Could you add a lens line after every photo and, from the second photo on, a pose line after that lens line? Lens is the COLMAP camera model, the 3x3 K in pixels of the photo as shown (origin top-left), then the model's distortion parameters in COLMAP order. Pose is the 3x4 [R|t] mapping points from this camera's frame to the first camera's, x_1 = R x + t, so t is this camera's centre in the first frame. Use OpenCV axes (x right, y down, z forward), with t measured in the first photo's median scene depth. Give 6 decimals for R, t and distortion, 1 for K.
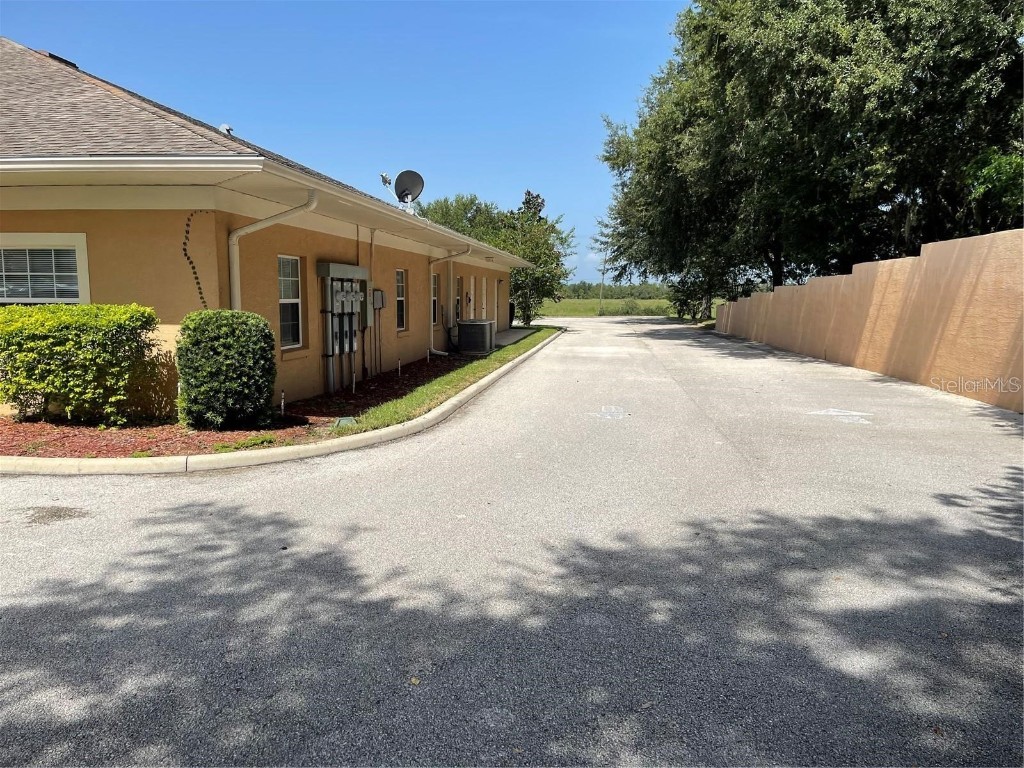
lens RADIAL K [[762.7, 0, 512.0], [0, 762.7, 384.0], [0, 0, 1]] dist [0.107232, -0.139592]
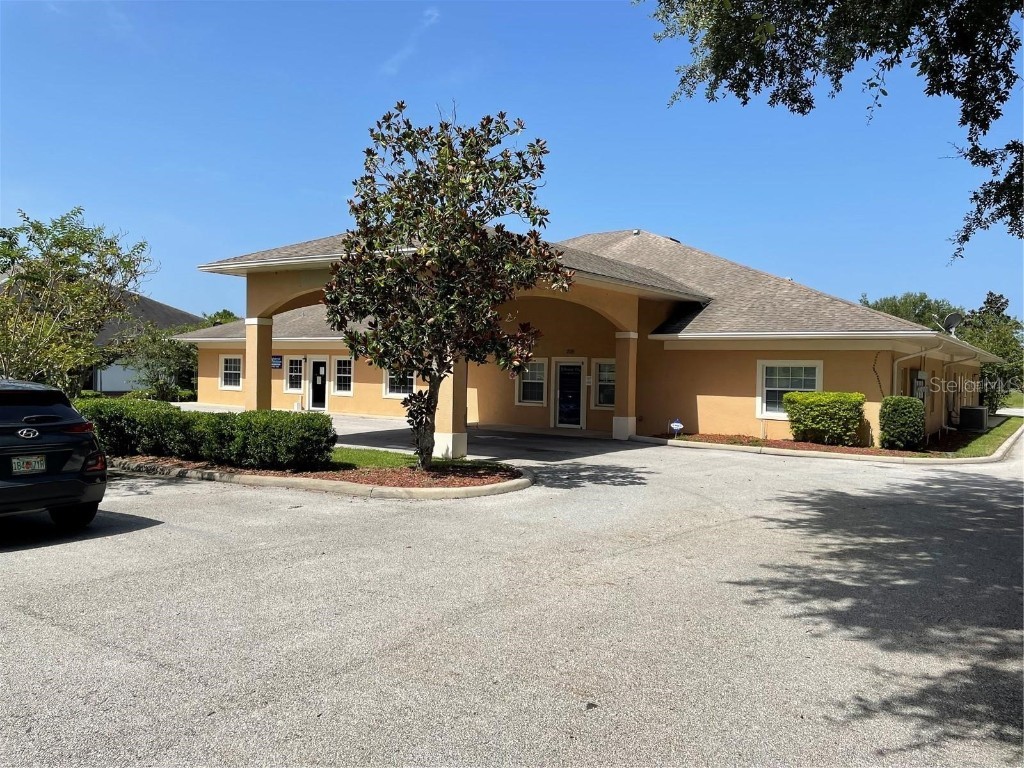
lens RADIAL K [[772.1, 0, 493.2], [0, 772.1, 373.6], [0, 0, 1]] dist [0.106321, -0.149232]
pose [[0.878407, 0.014627, -0.477689, -0.334979], [-0.072554, 0.992027, -0.103042, 0.160134], [0.472374, 0.125171, 0.872465, -1.555602]]
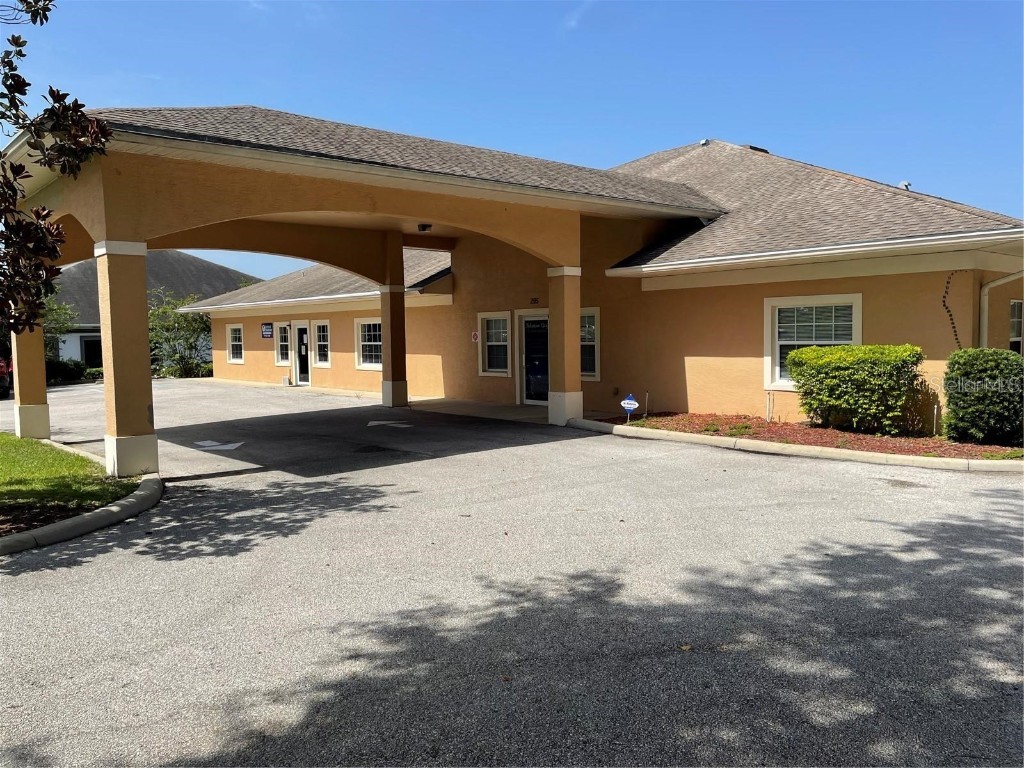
lens RADIAL K [[762.7, 0, 512.0], [0, 762.7, 384.0], [0, 0, 1]] dist [0.107232, -0.139592]
pose [[0.748632, 0.025304, -0.662502, -0.112112], [-0.056766, 0.998048, -0.026026, 0.039237], [0.660551, 0.057091, 0.748607, -0.459862]]
